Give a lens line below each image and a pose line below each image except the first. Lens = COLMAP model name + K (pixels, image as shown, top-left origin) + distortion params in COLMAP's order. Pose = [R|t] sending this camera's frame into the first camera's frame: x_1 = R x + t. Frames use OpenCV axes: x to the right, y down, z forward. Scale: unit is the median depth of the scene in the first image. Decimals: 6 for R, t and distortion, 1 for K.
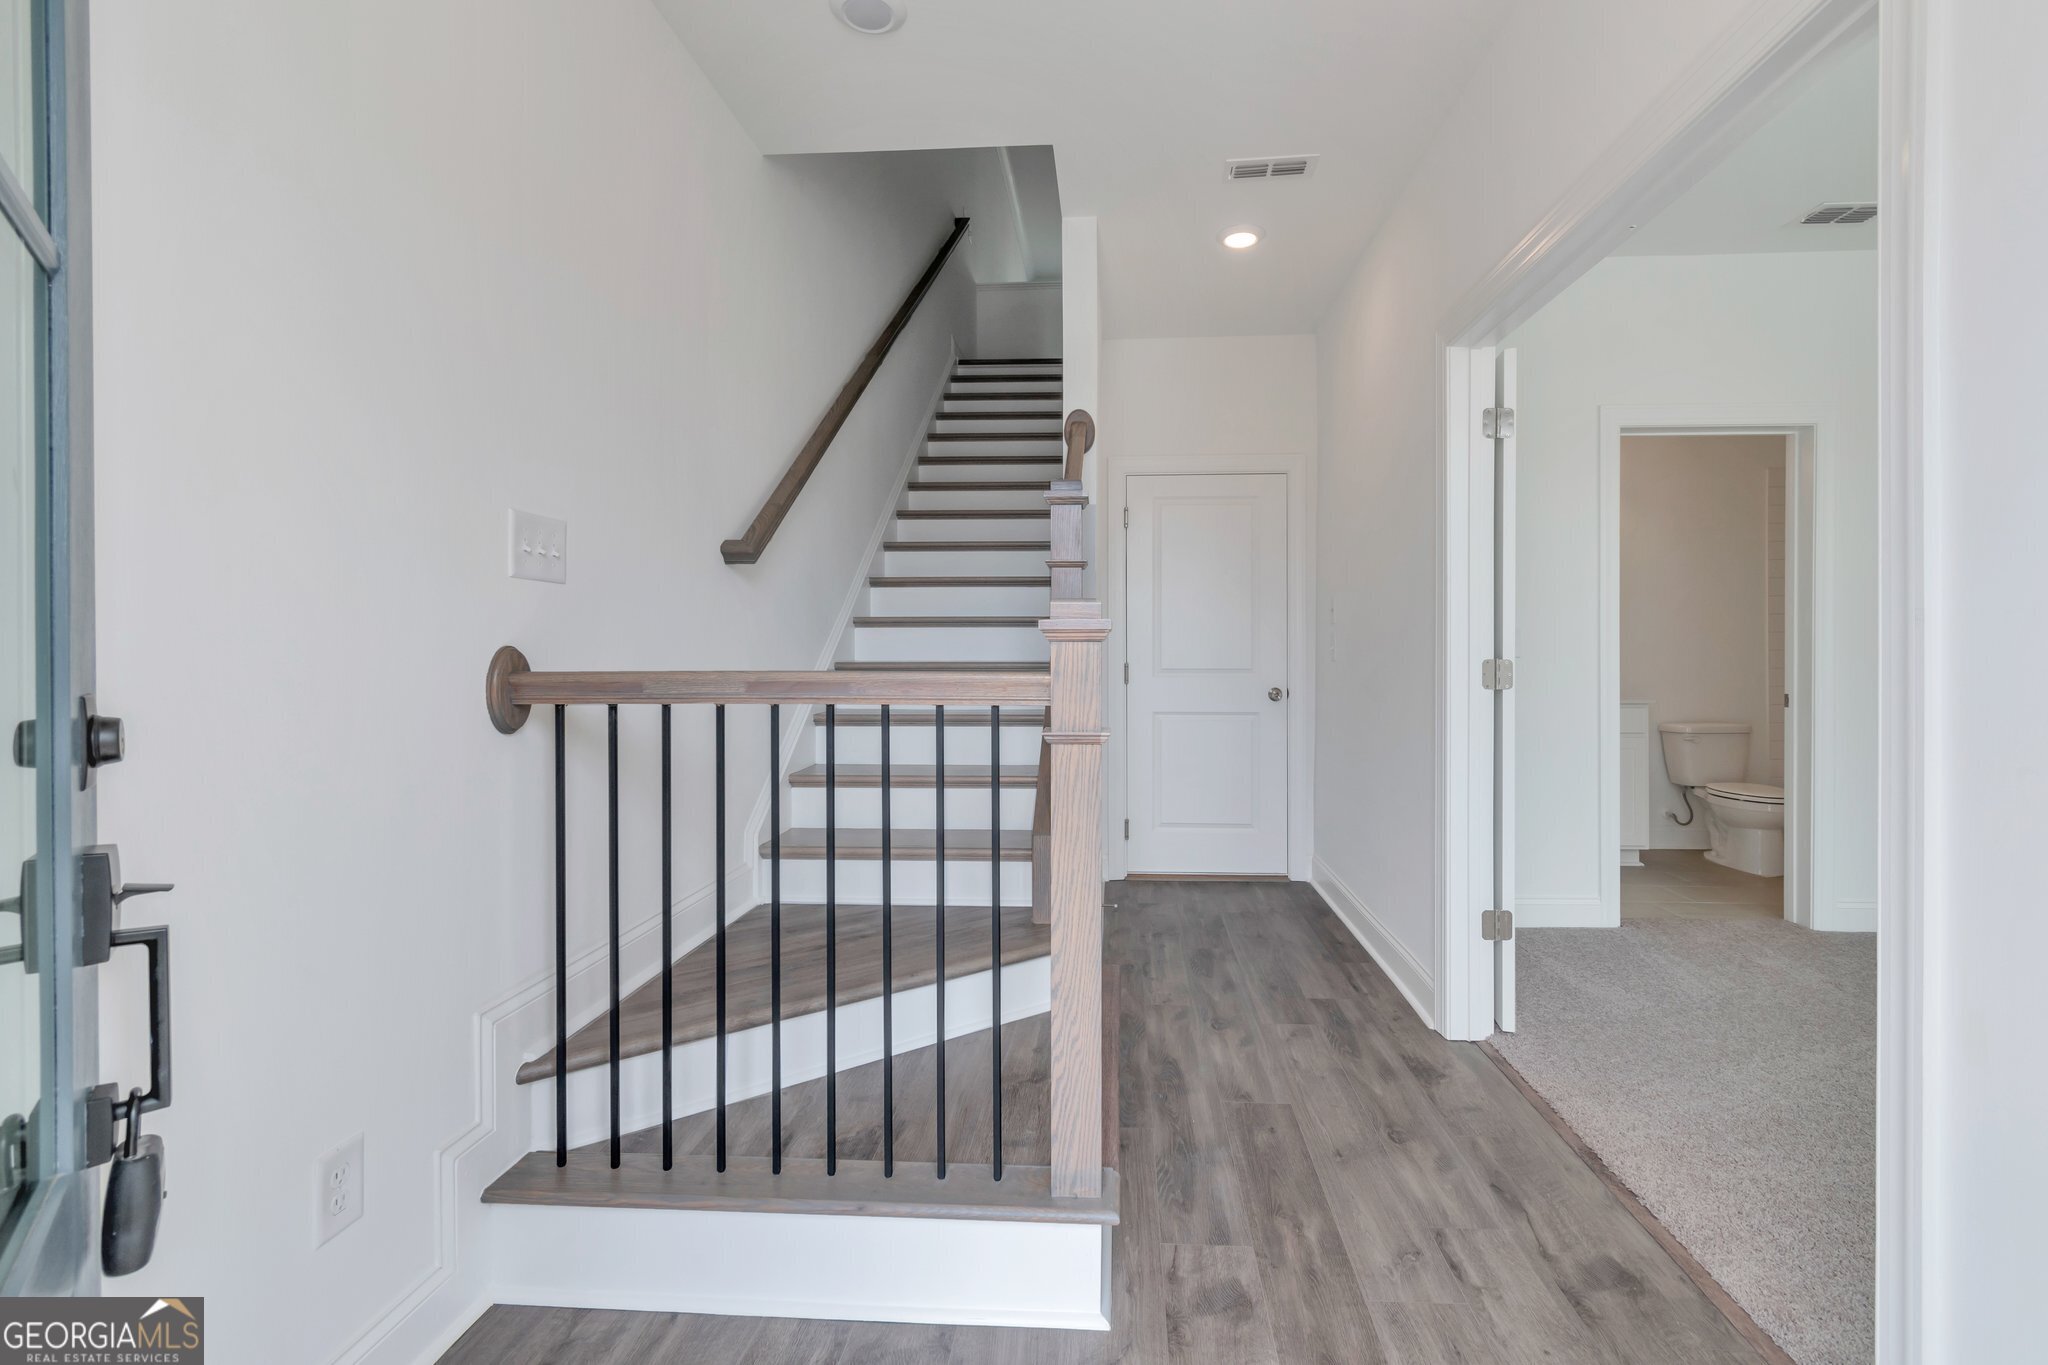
lens RADIAL K [[910.7, 0, 1023.7], [0, 910.7, 675.3], [0, 0, 1]] dist [0.014886, 0.000440]
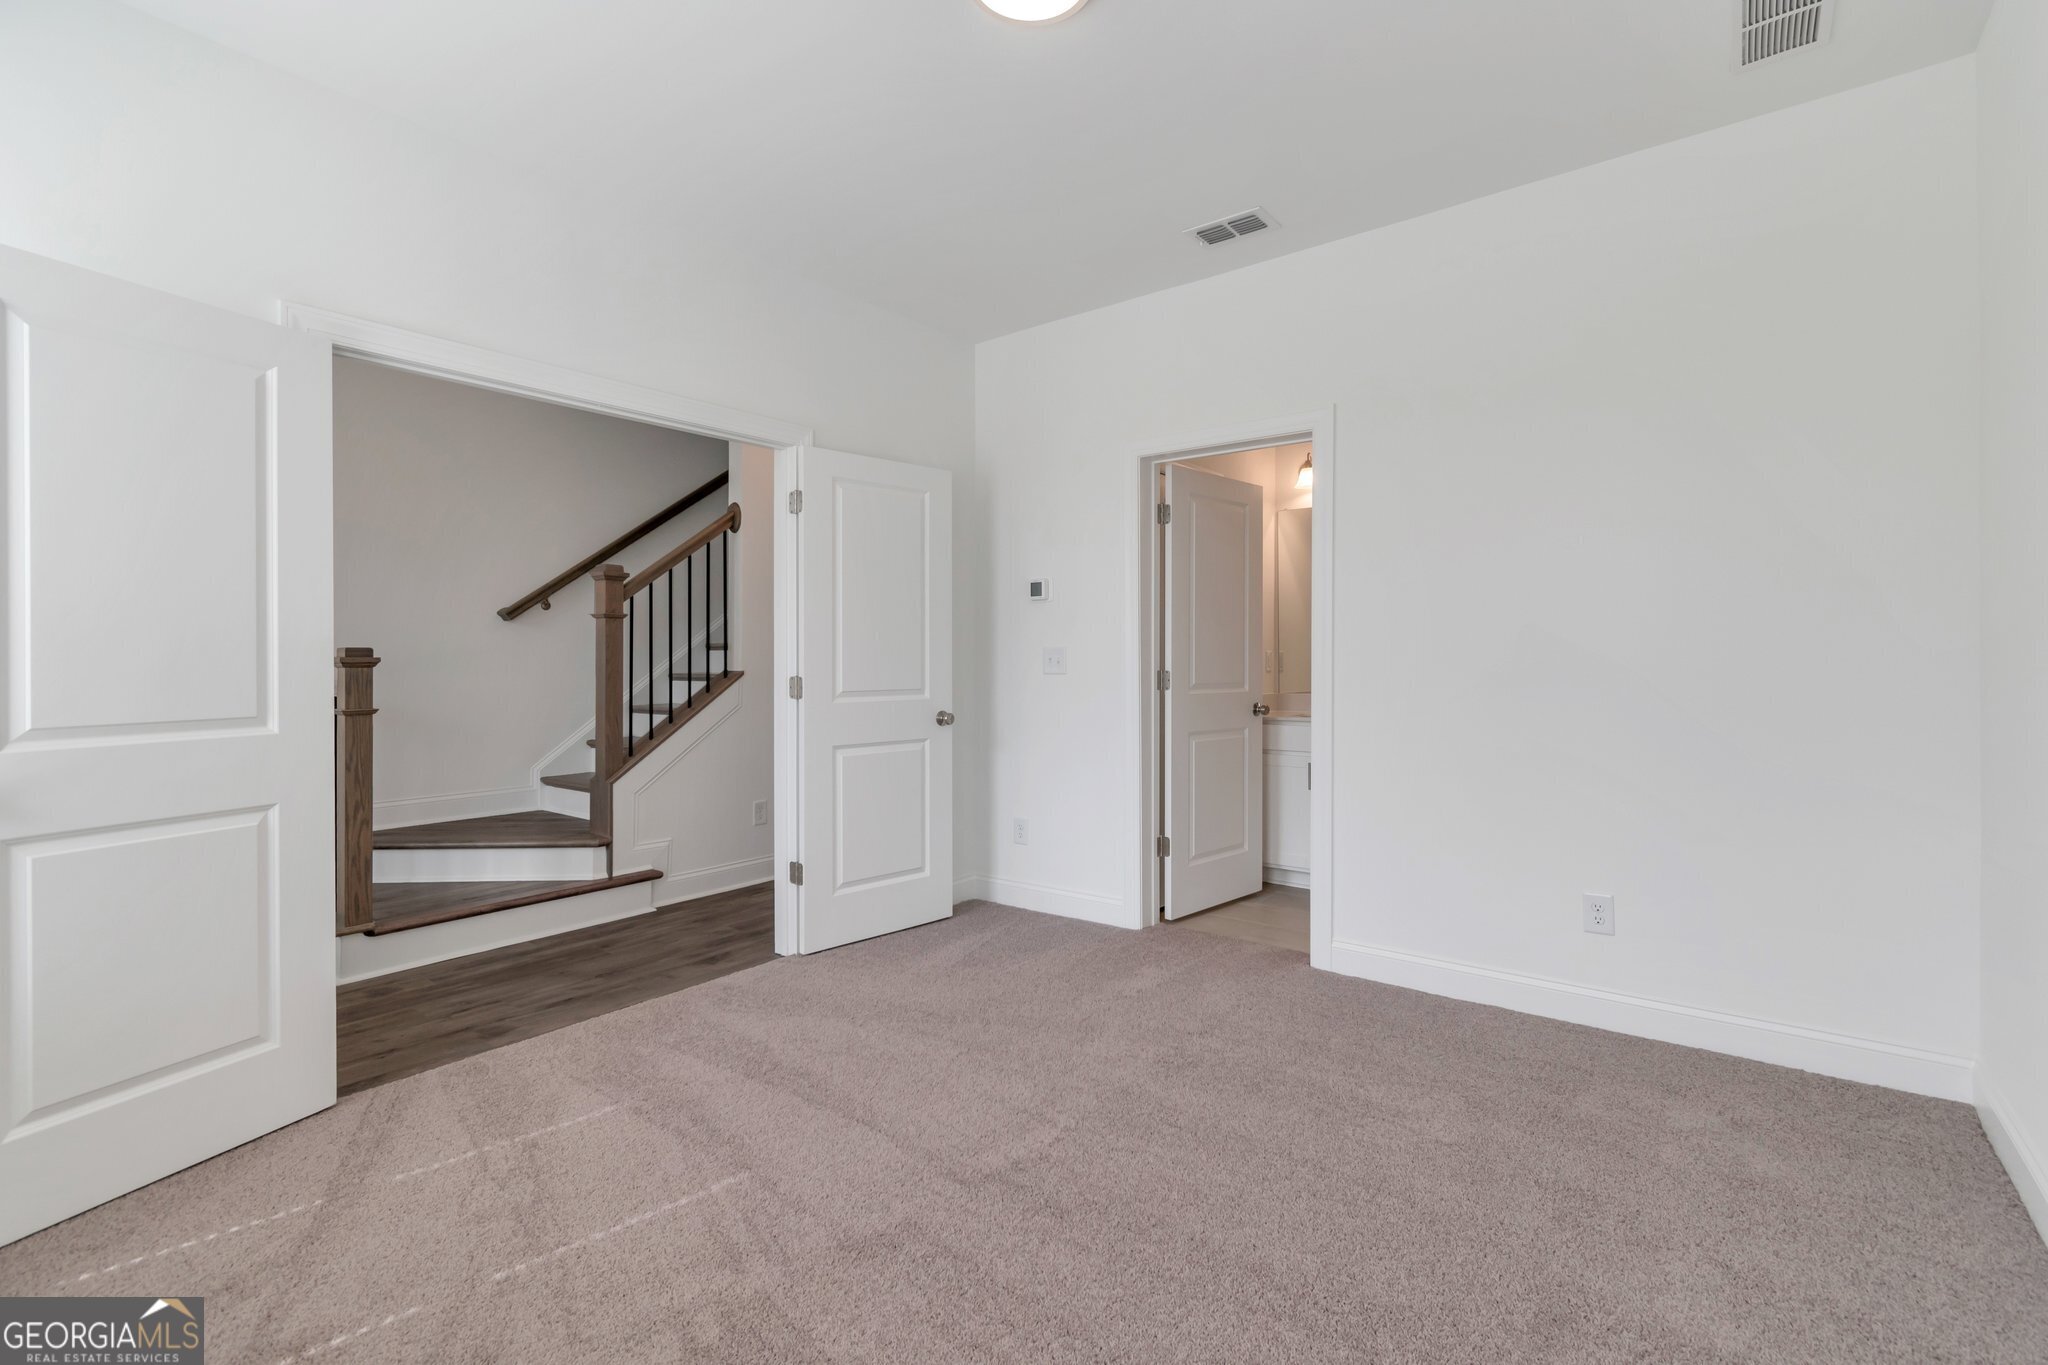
lens RADIAL K [[910.7, 0, 1022.1], [0, 910.7, 670.2], [0, 0, 1]] dist [0.014886, 0.000440]
pose [[0.812539, 0.011698, -0.582789, 1.956022], [-0.013141, 0.999912, 0.001749, -0.040869], [0.582759, 0.006238, 0.812621, 0.128287]]
